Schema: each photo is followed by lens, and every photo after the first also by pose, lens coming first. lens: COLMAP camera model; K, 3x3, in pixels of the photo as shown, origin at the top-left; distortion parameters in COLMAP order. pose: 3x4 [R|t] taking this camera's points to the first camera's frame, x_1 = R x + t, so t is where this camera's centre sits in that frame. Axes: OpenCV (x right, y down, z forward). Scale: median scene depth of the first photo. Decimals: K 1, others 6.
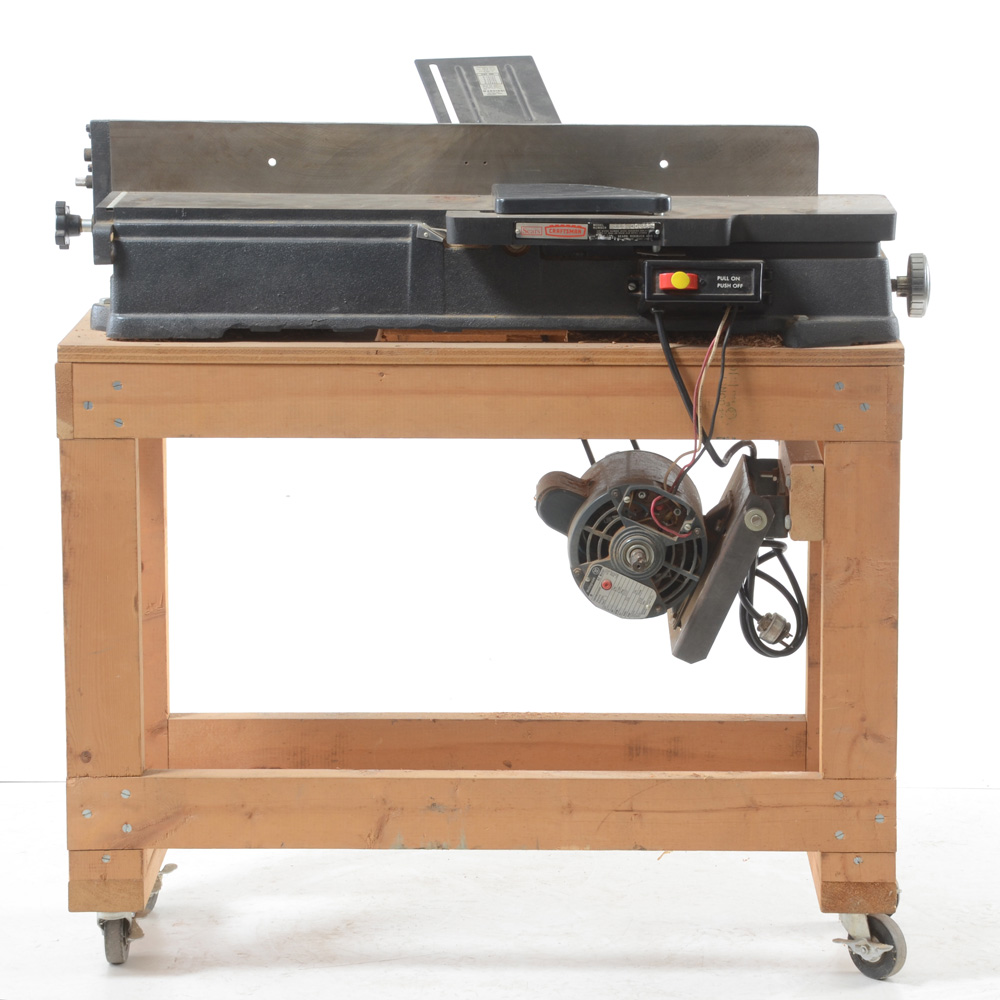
lens RADIAL K [[3779.3, 0, 500.8], [0, 3779.3, 502.6], [0, 0, 1]] dist [0.699895, 0.000000]
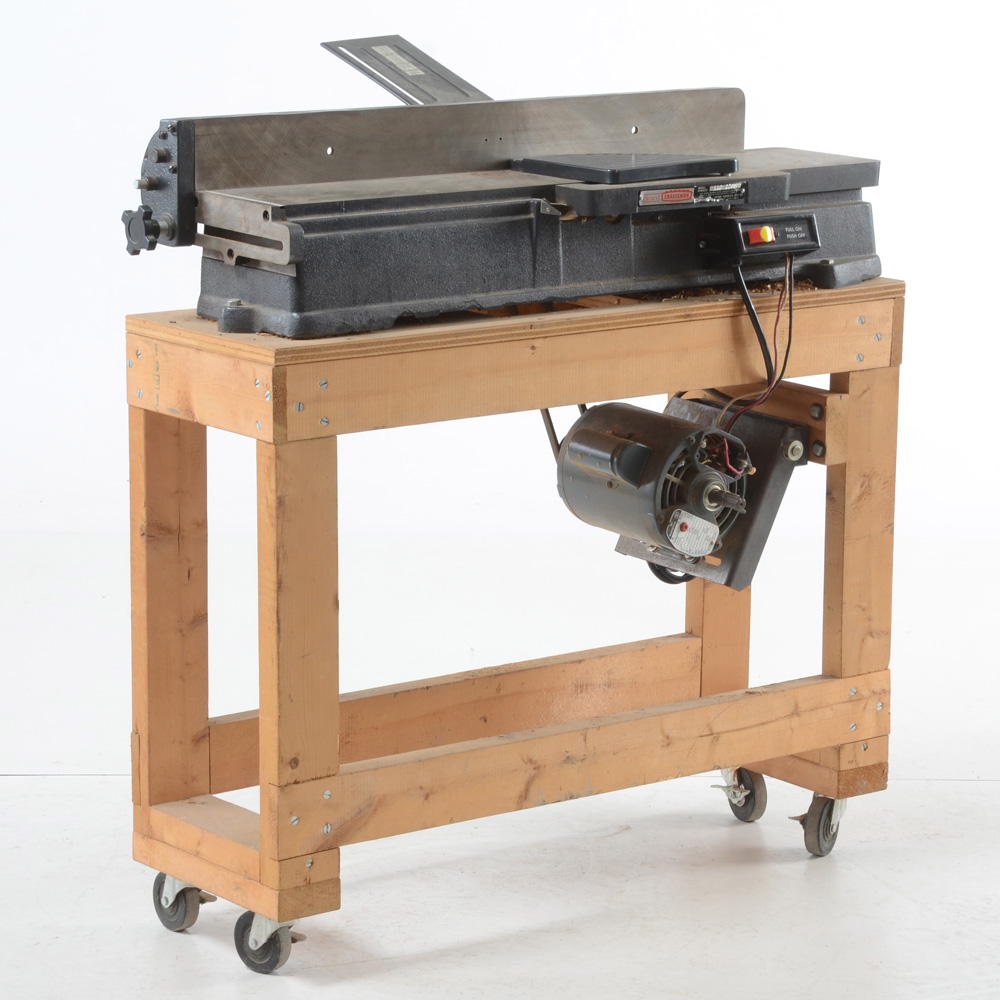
lens RADIAL K [[3759.8, 0, 497.4], [0, 3759.8, 497.4], [0, 0, 1]] dist [0.617229, 0.000000]
pose [[0.783451, -0.115123, 0.610698, -0.660257], [0.108424, 0.992941, 0.048085, -0.043198], [-0.611923, 0.028542, 0.790402, 0.195702]]
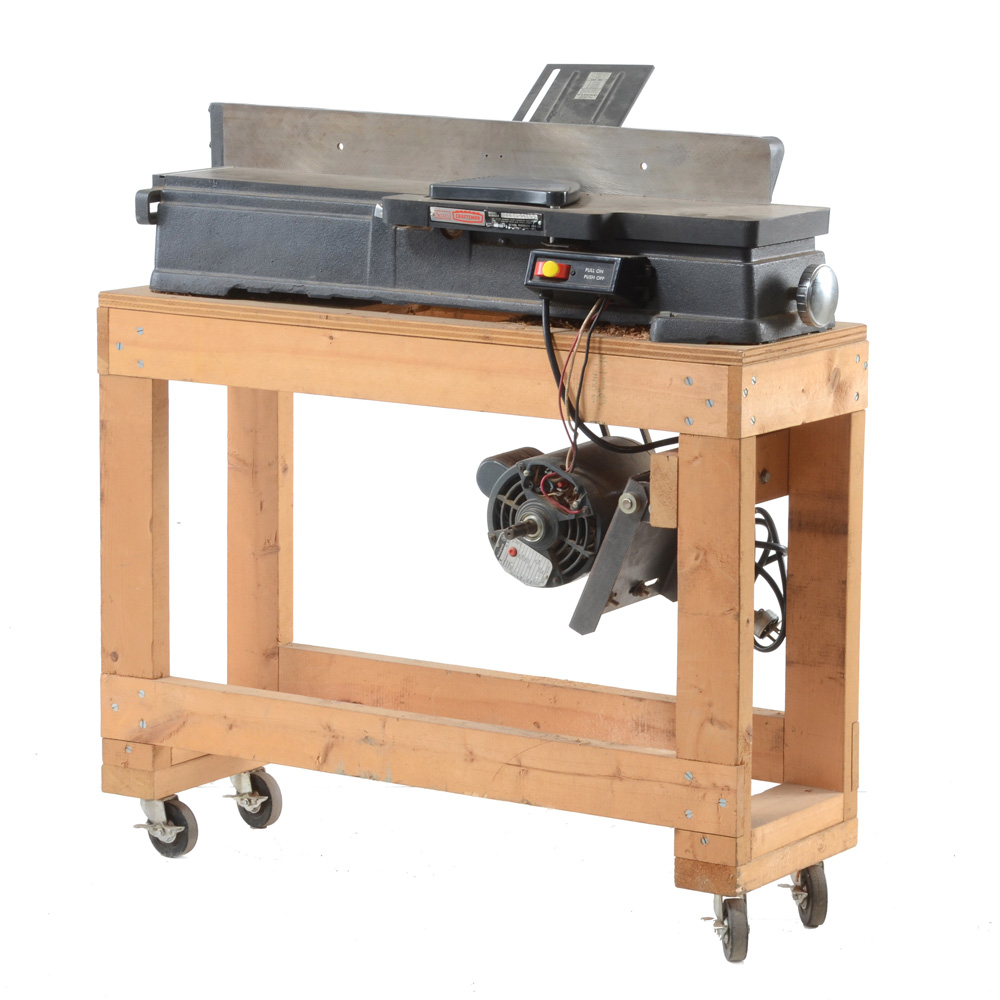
lens RADIAL K [[4076.7, 0, 510.1], [0, 4076.7, 498.9], [0, 0, 1]] dist [0.726787, 0.000000]
pose [[0.850048, 0.093935, -0.518262, 0.624995], [-0.108207, 0.994125, 0.002707, 0.003833], [0.515471, 0.053779, 0.855218, 0.012753]]
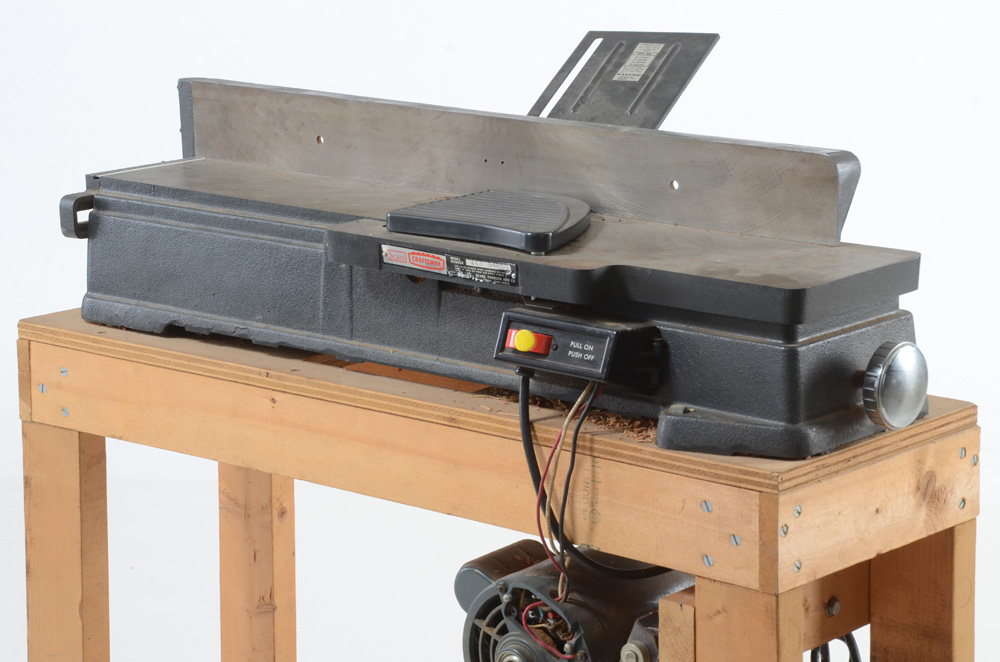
lens RADIAL K [[2682.0, 0, 495.0], [0, 2682.0, 352.6], [0, 0, 1]] dist [0.796164, 0.000000]
pose [[0.773846, 0.135597, -0.618689, 0.377624], [-0.112706, 0.990705, 0.076160, -0.095409], [0.623266, 0.010794, 0.781936, 0.547817]]
